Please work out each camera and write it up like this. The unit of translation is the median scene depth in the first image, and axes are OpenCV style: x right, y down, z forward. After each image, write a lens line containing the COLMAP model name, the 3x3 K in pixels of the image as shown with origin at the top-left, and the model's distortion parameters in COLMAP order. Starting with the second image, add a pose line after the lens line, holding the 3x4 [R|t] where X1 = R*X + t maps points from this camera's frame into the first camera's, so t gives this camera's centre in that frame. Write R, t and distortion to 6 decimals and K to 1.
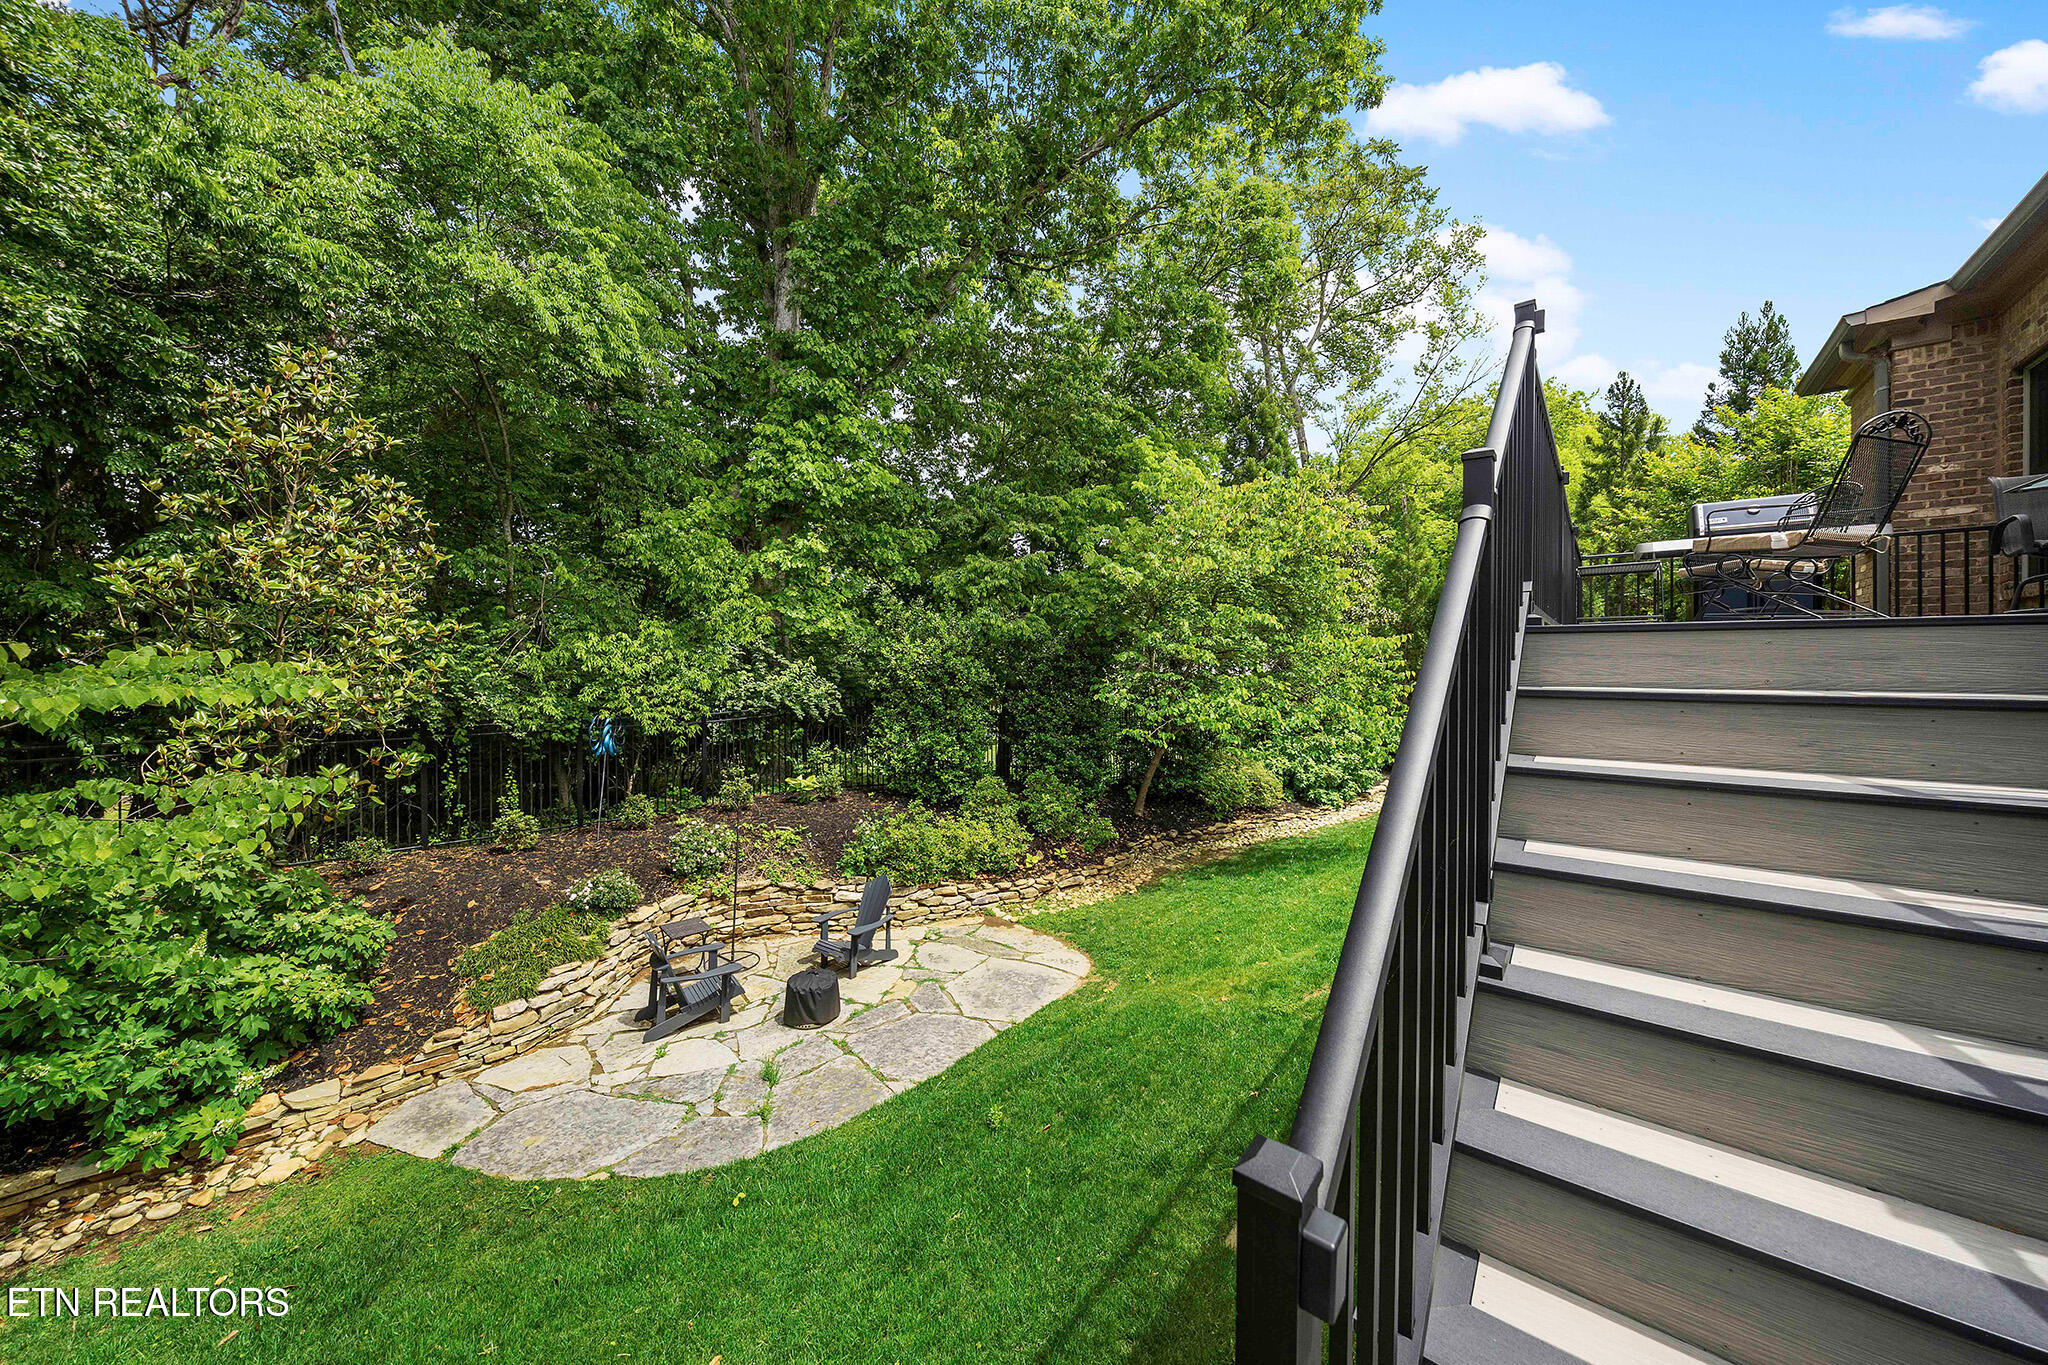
lens RADIAL K [[728.2, 0, 1051.1], [0, 728.2, 650.7], [0, 0, 1]] dist [0.002916, -0.000571]
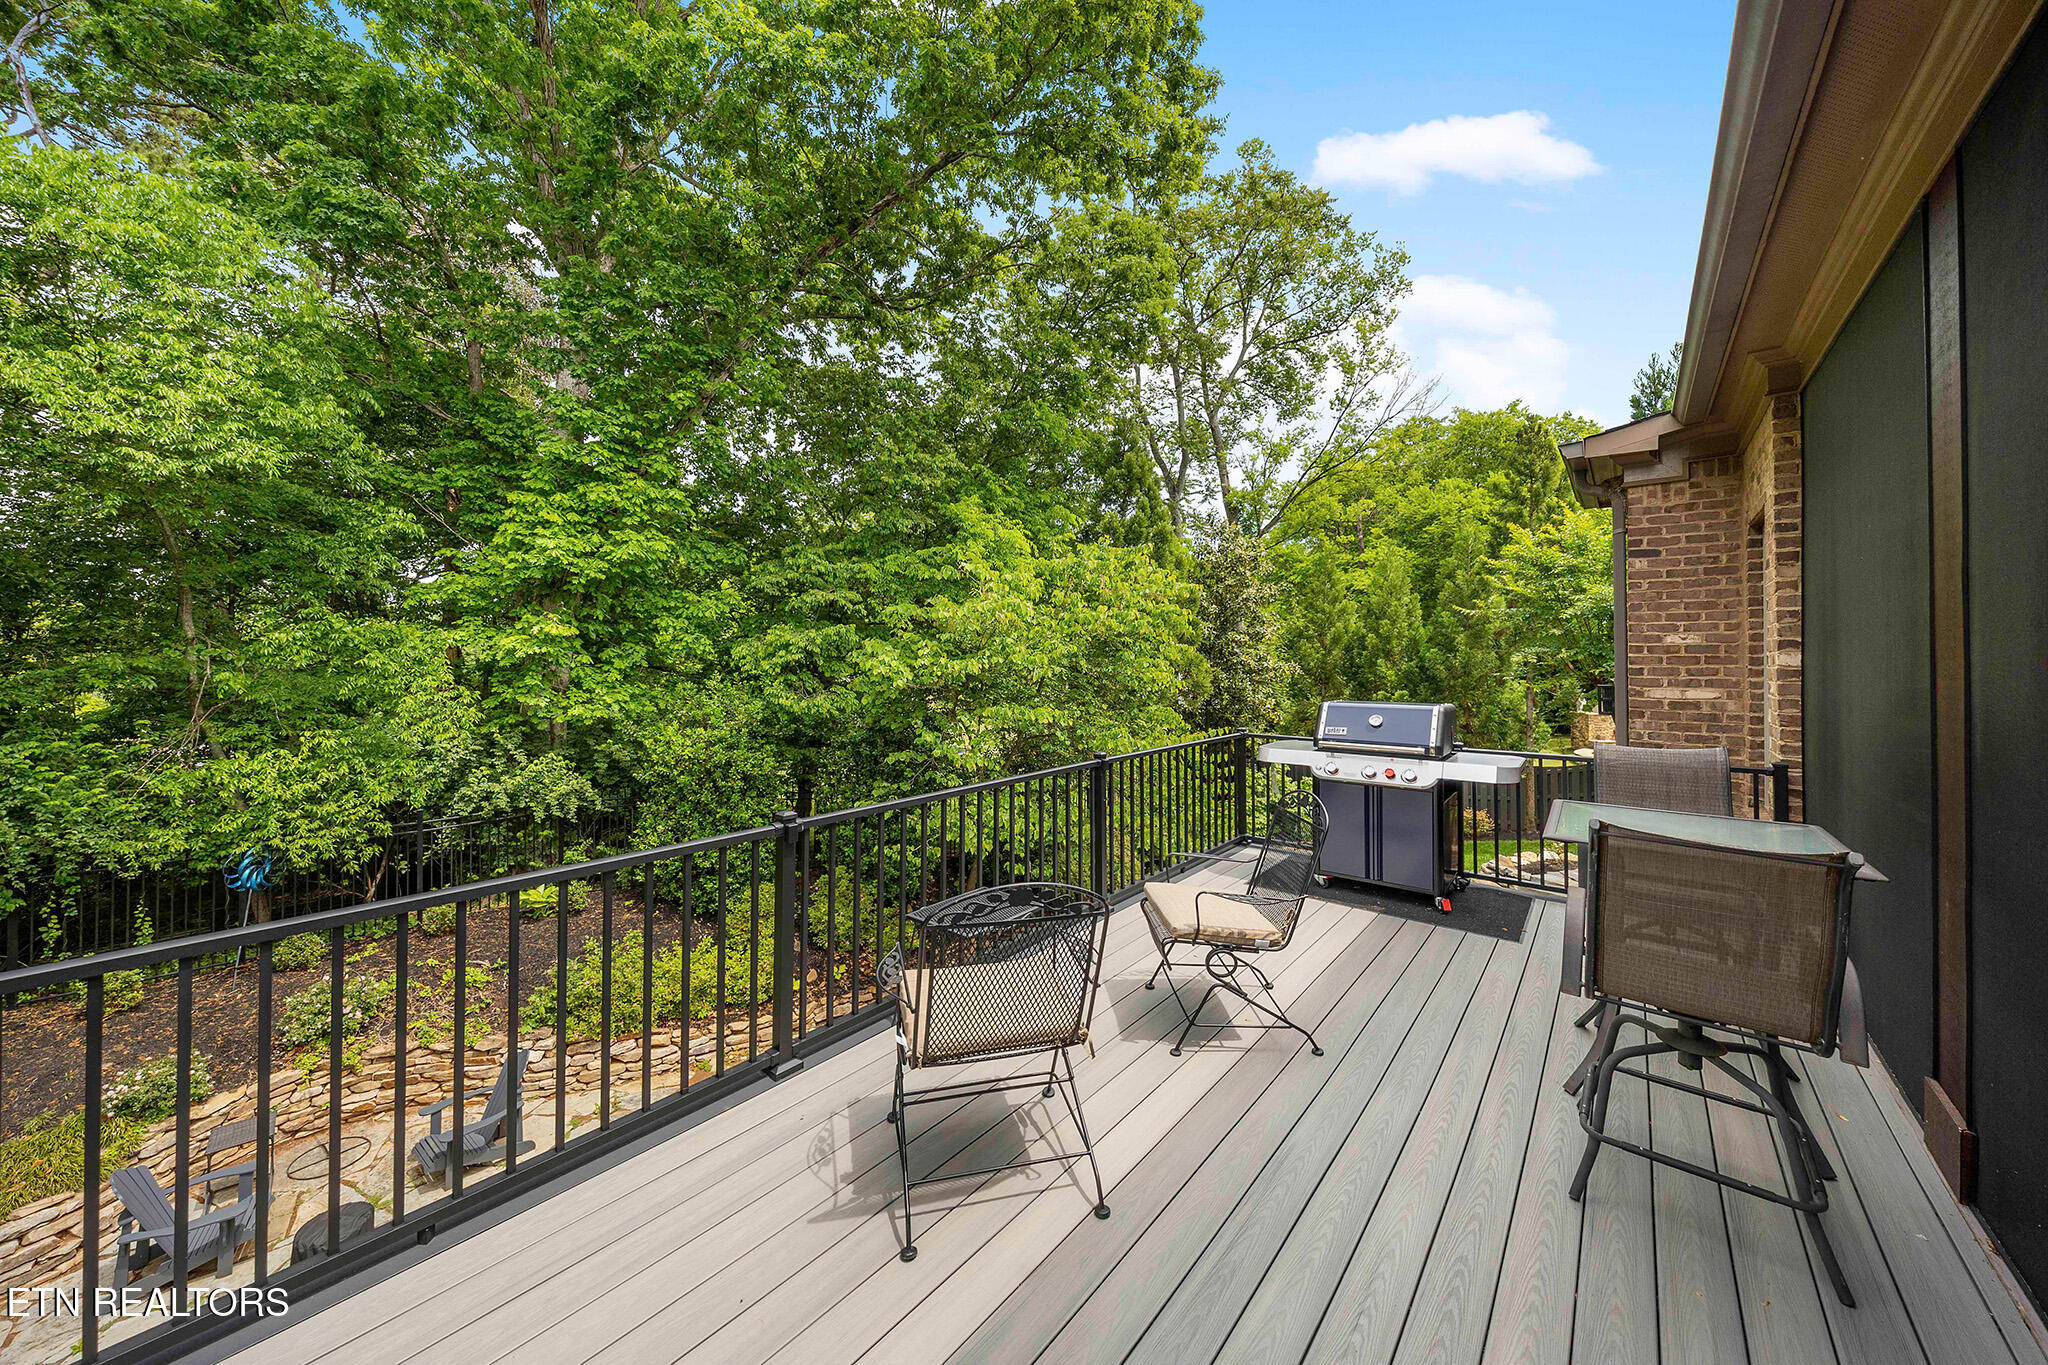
lens RADIAL K [[728.2, 0, 1033.8], [0, 728.2, 638.5], [0, 0, 1]] dist [0.002916, -0.000571]
pose [[0.999755, 0.008011, -0.020647, 0.279091], [-0.008404, 0.999784, -0.019013, -0.120074], [0.020490, 0.019181, 0.999606, 0.100946]]
